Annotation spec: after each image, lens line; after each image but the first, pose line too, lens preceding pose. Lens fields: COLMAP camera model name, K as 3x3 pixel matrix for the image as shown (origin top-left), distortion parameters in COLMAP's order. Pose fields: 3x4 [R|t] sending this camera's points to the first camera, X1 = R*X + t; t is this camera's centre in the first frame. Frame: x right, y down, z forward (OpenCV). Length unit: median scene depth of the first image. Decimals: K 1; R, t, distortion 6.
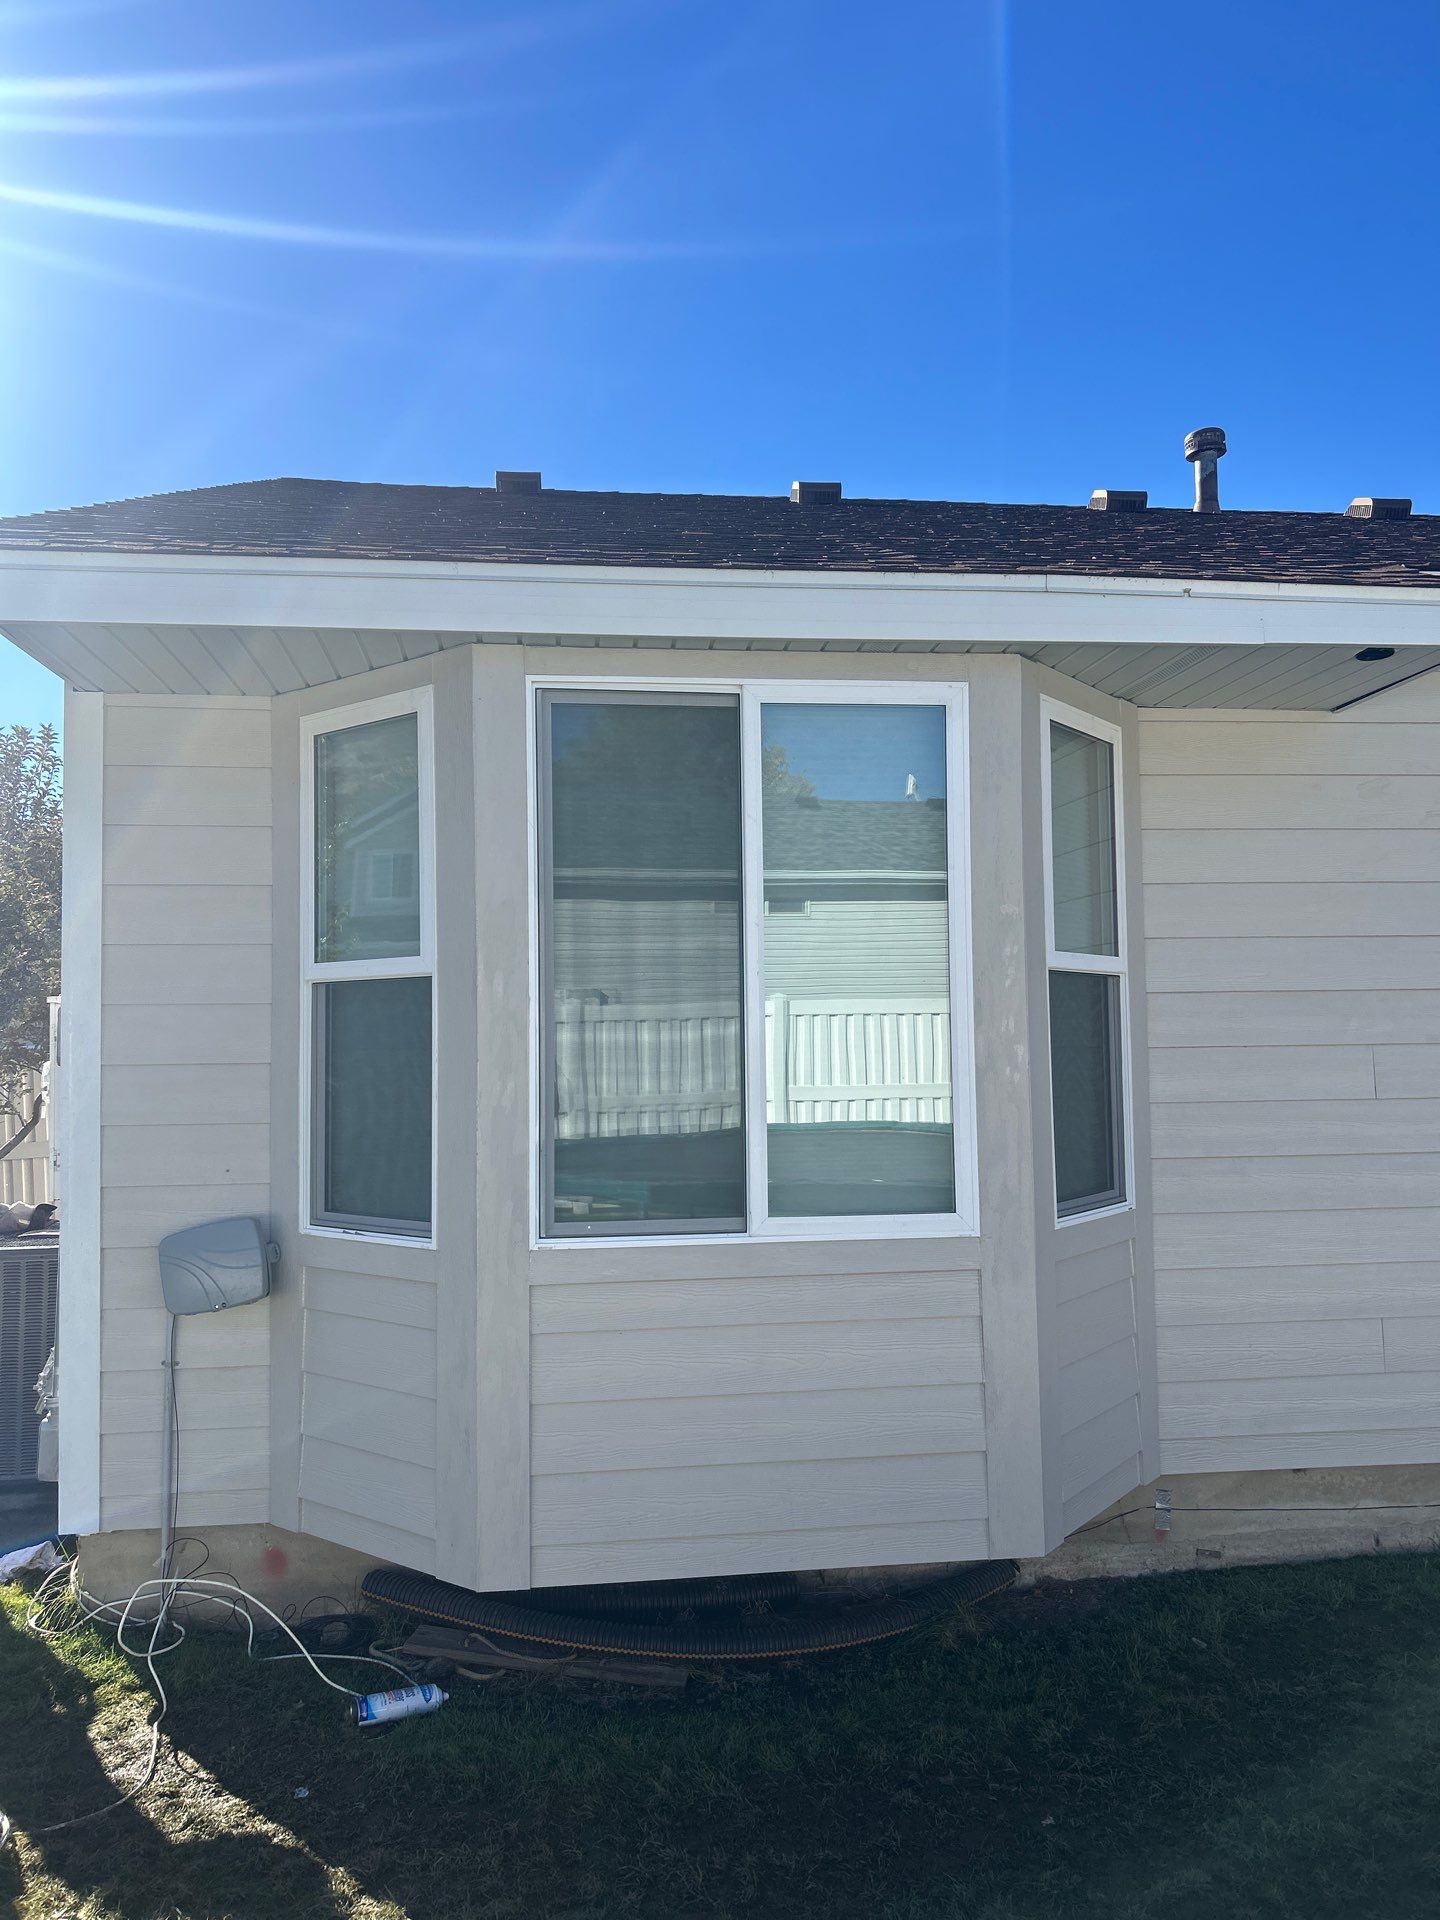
lens RADIAL K [[1476.0, 0, 720.2], [0, 1476.0, 959.1], [0, 0, 1]] dist [0.050140, -0.012398]
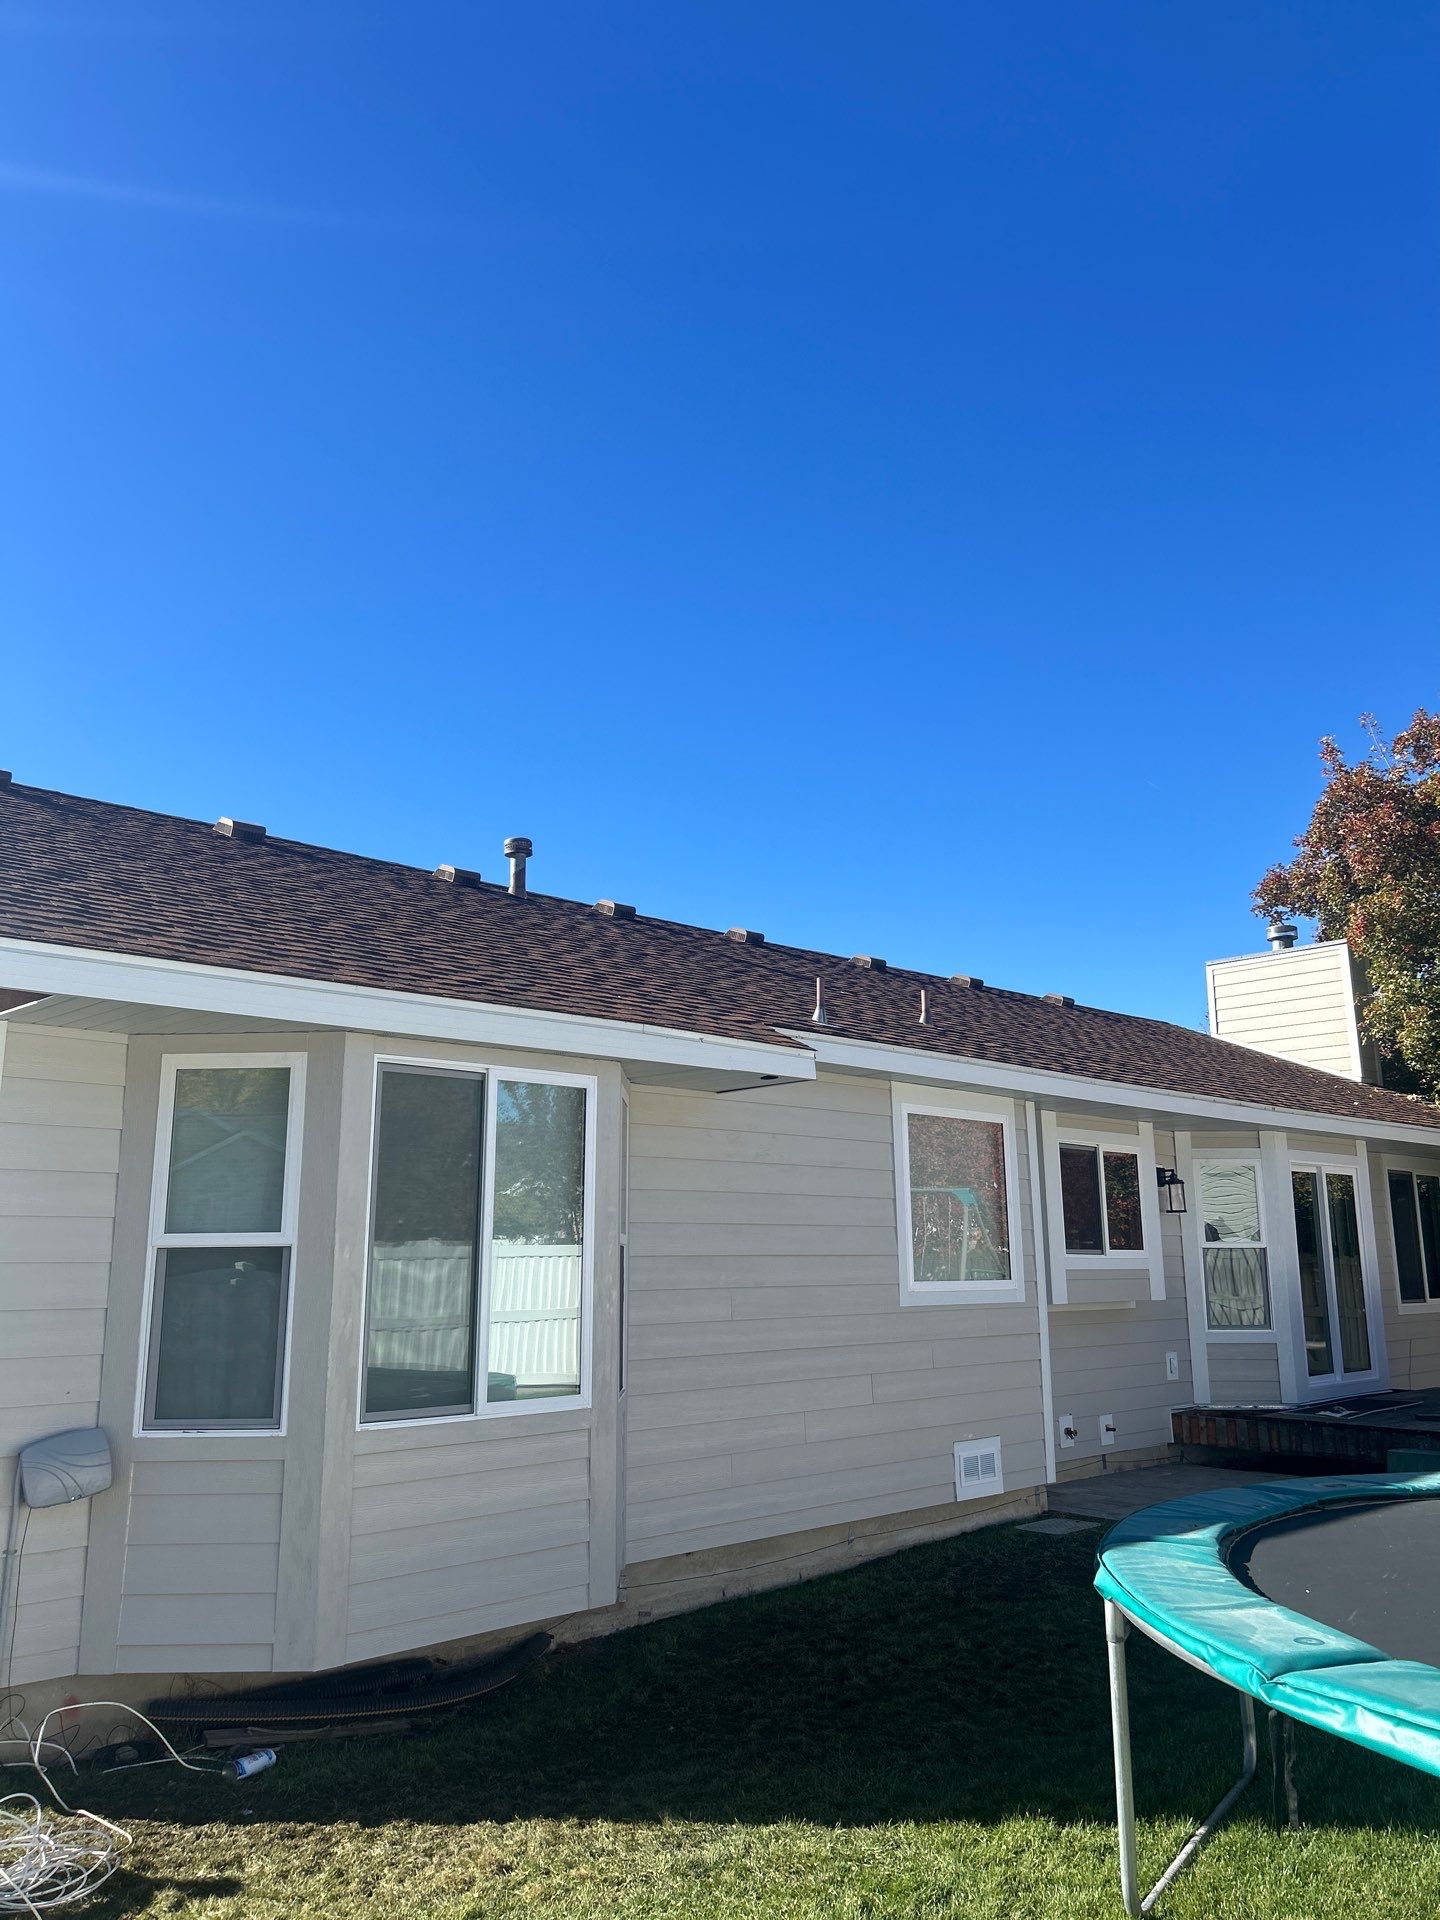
lens RADIAL K [[1476.0, 0, 718.9], [0, 1476.0, 960.2], [0, 0, 1]] dist [0.050140, -0.012398]
pose [[0.801996, 0.126562, 0.583767, -0.727955], [-0.034642, 0.985506, -0.166067, -0.037402], [-0.596324, 0.112962, 0.794756, -0.462056]]
